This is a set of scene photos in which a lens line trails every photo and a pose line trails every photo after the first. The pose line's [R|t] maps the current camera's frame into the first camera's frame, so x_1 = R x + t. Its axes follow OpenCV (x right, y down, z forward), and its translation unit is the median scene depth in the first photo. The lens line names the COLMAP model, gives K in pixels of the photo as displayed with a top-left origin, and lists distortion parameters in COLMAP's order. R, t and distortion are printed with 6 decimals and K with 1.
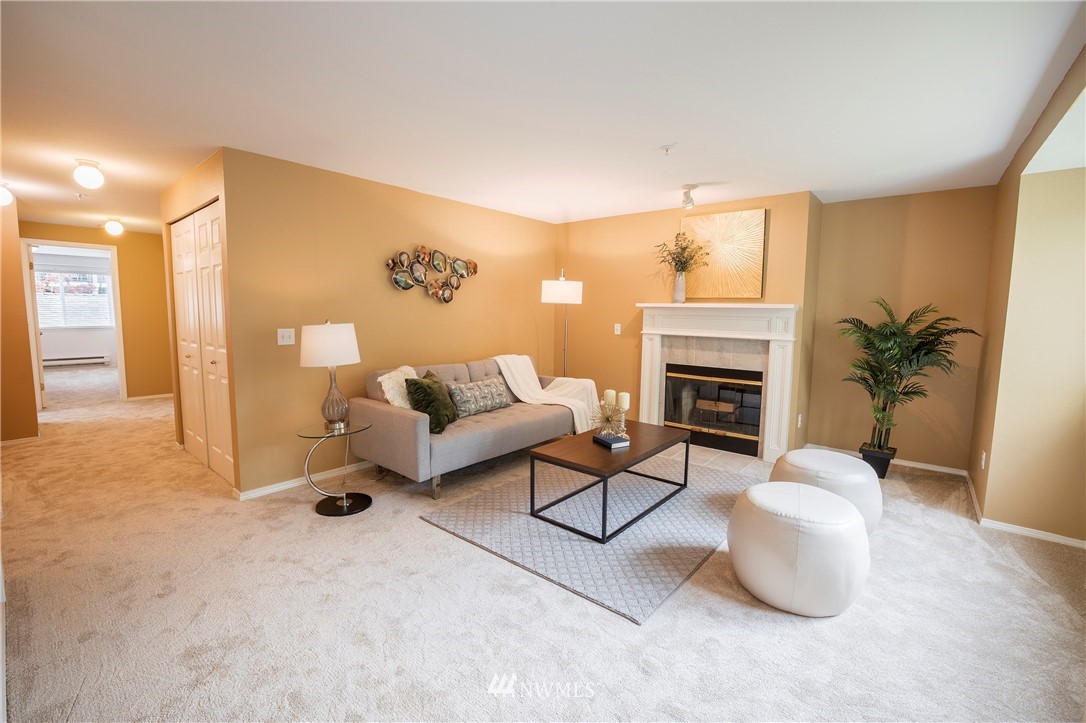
lens RADIAL K [[470.0, 0, 542.9], [0, 470.0, 356.2], [0, 0, 1]] dist [-0.047104, 0.016474]
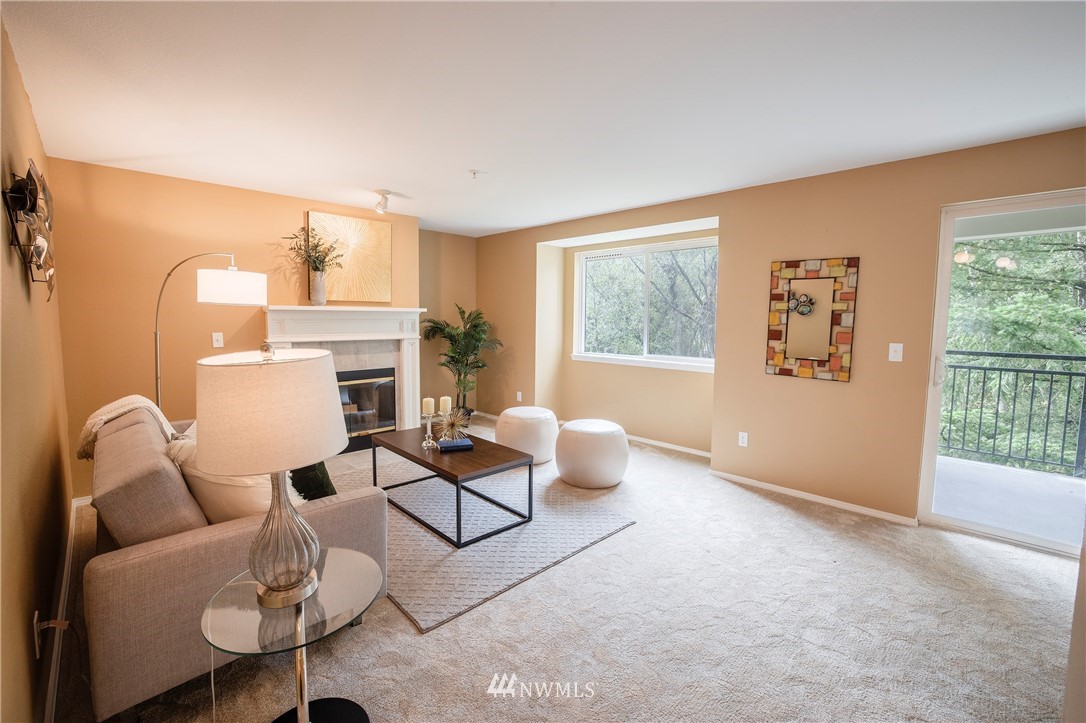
lens RADIAL K [[470.0, 0, 542.9], [0, 470.0, 356.2], [0, 0, 1]] dist [-0.047104, 0.016474]
pose [[0.088461, -0.094799, 0.991558, -0.631825], [0.089818, 0.992165, 0.086844, -0.061743], [-0.992022, 0.081378, 0.096282, 0.541973]]
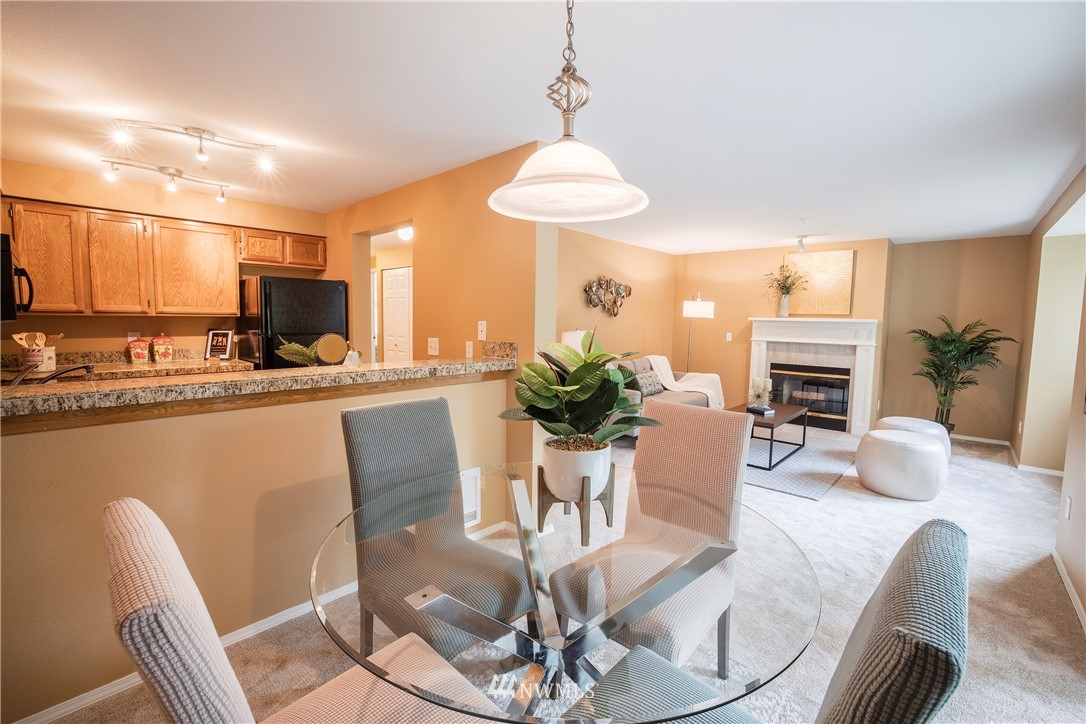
lens RADIAL K [[470.0, 0, 542.9], [0, 470.0, 356.7], [0, 0, 1]] dist [-0.047104, 0.016474]
pose [[0.998603, 0.008130, -0.052203, -0.361248], [-0.009106, 0.999788, -0.018482, 0.032561], [0.052042, 0.018932, 0.998465, -0.401133]]
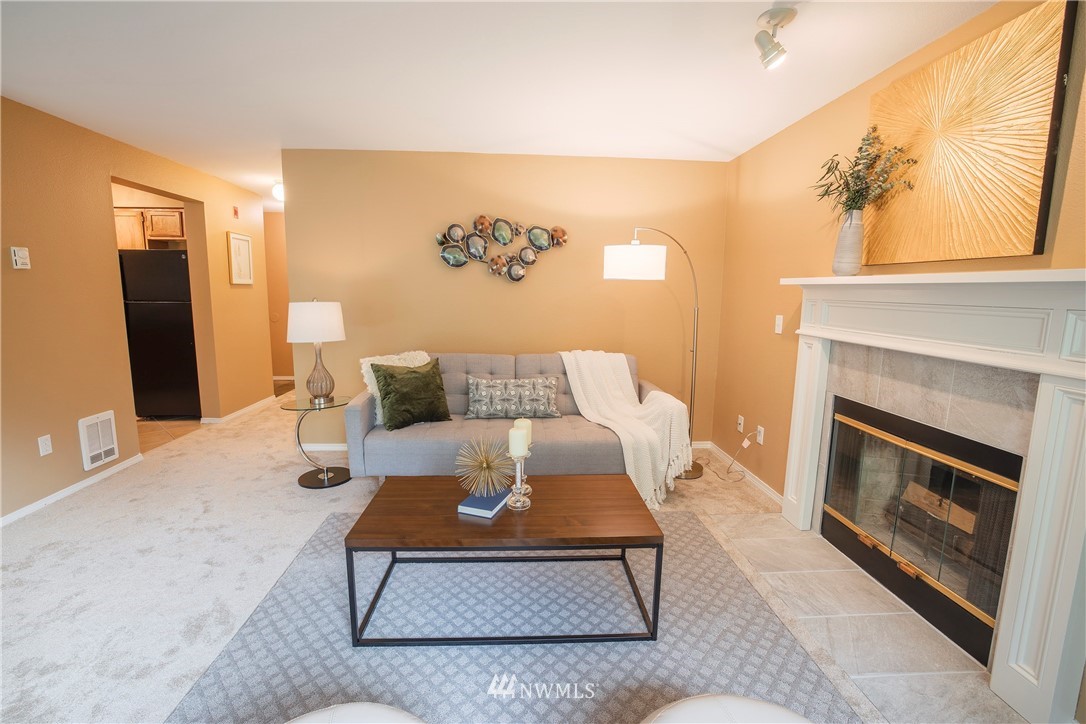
lens RADIAL K [[470.0, 0, 542.9], [0, 470.0, 356.7], [0, 0, 1]] dist [-0.047104, 0.016474]
pose [[0.683531, 0.101410, -0.722842, 0.474283], [-0.077626, 0.994785, 0.066158, -0.041152], [0.725782, 0.010890, 0.687839, 0.483781]]
